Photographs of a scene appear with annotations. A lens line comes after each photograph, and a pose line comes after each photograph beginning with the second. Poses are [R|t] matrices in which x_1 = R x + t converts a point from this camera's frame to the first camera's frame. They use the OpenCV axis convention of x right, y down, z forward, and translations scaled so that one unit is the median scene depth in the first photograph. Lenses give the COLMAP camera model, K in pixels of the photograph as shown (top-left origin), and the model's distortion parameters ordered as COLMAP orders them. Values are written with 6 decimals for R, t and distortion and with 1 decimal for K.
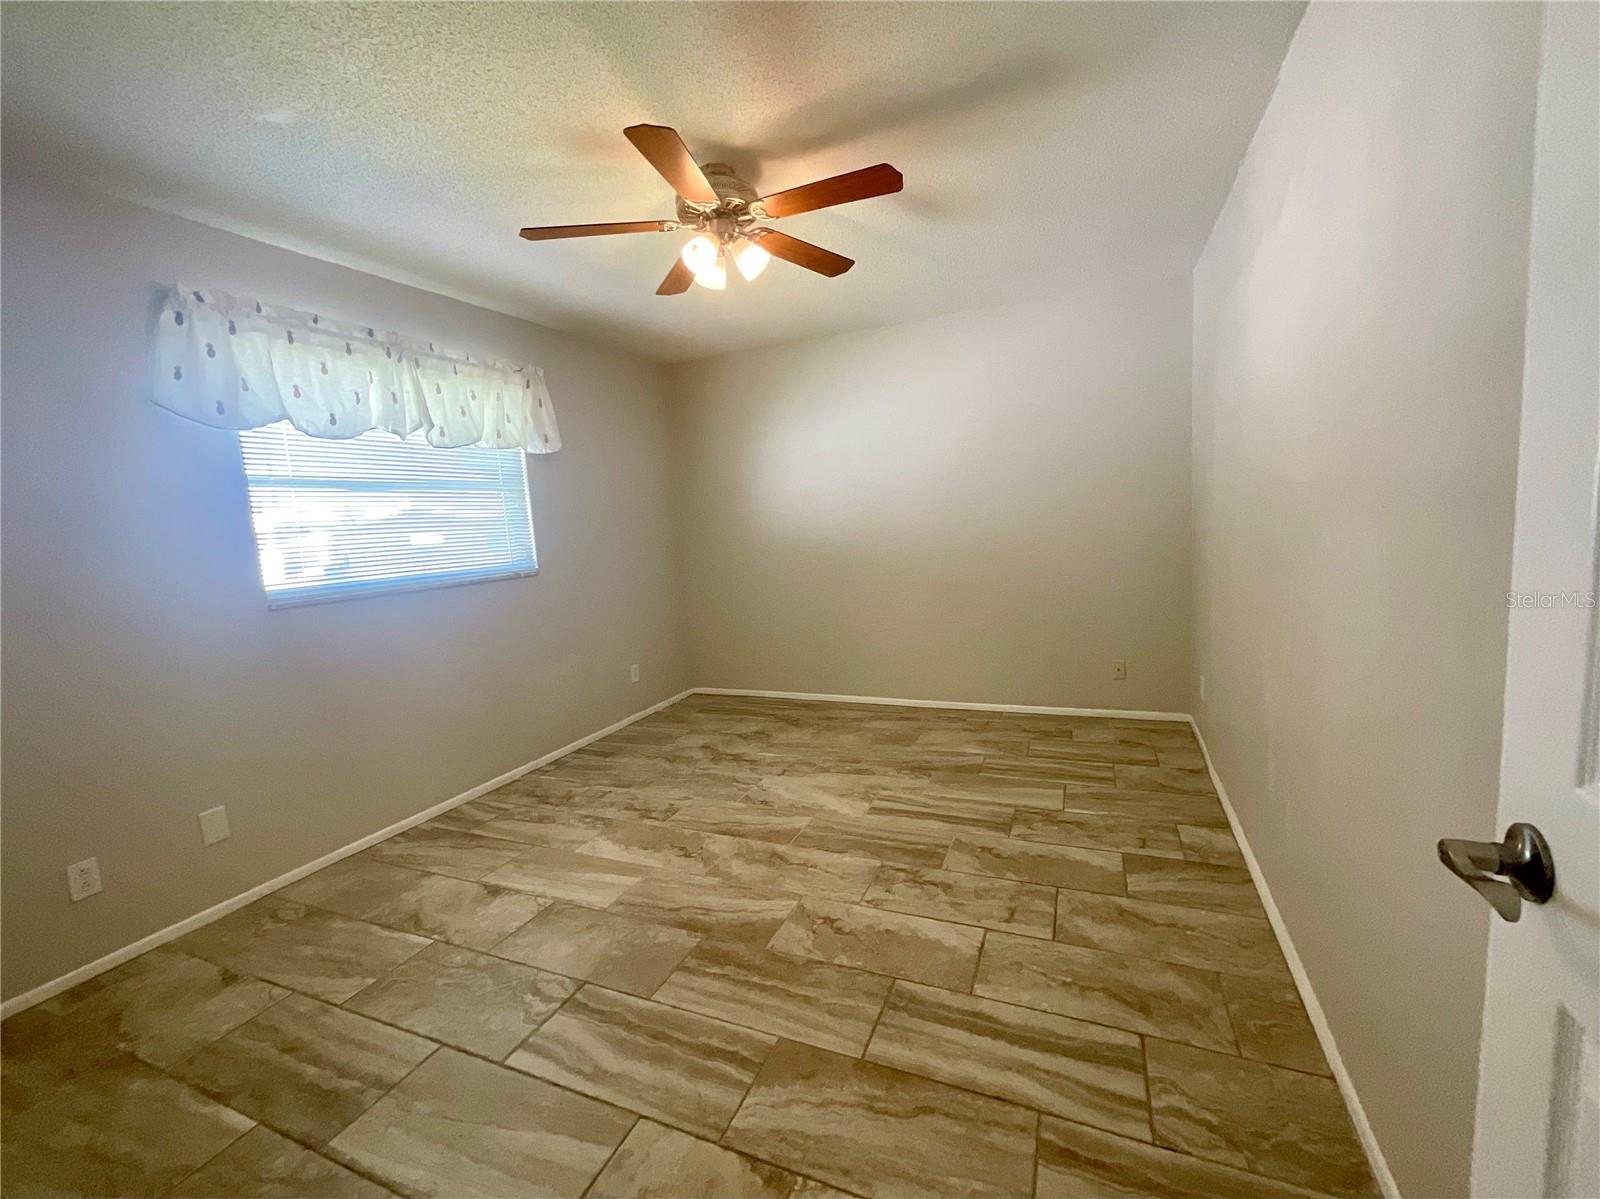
lens RADIAL K [[678.0, 0, 819.1], [0, 678.0, 597.3], [0, 0, 1]] dist [-0.015712, 0.010708]
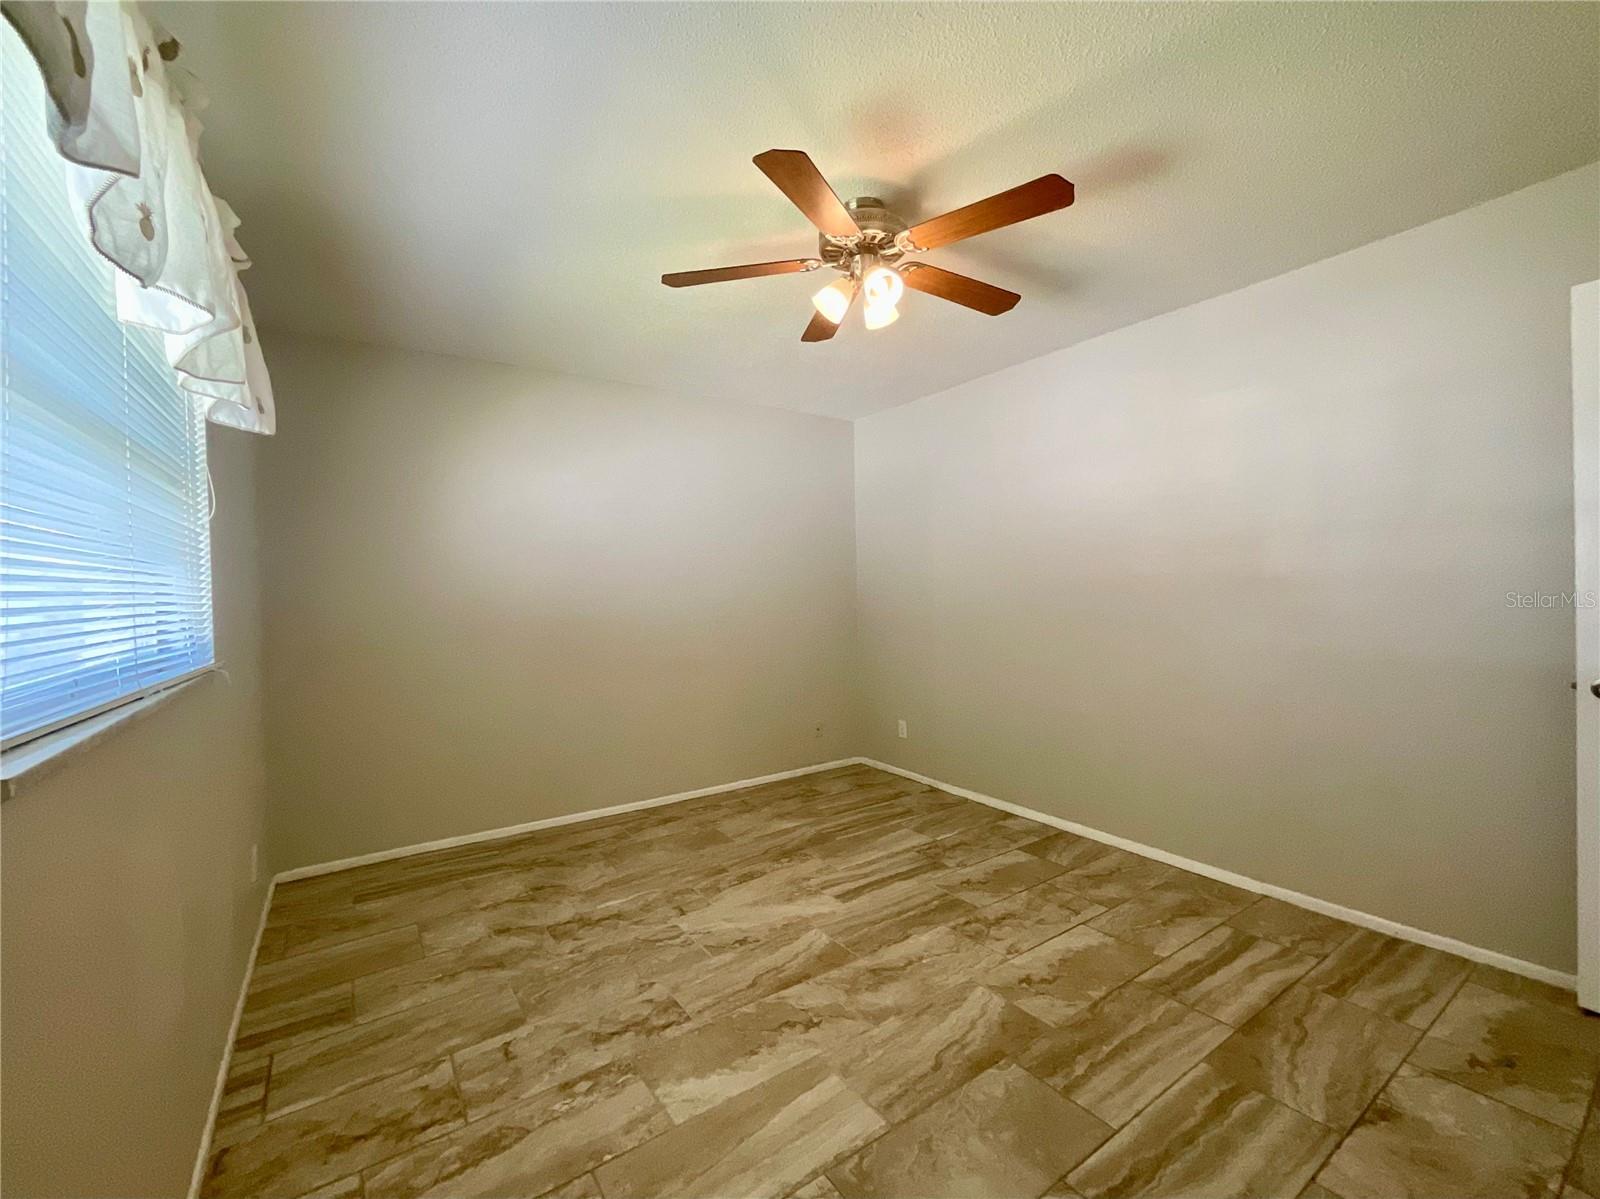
lens RADIAL K [[673.7, 0, 799.1], [0, 673.7, 623.4], [0, 0, 1]] dist [-0.014020, 0.009418]
pose [[0.541520, 0.003265, 0.840682, -0.745621], [0.087132, 0.994389, -0.059987, -0.012071], [-0.836161, 0.105735, 0.538197, 0.515966]]
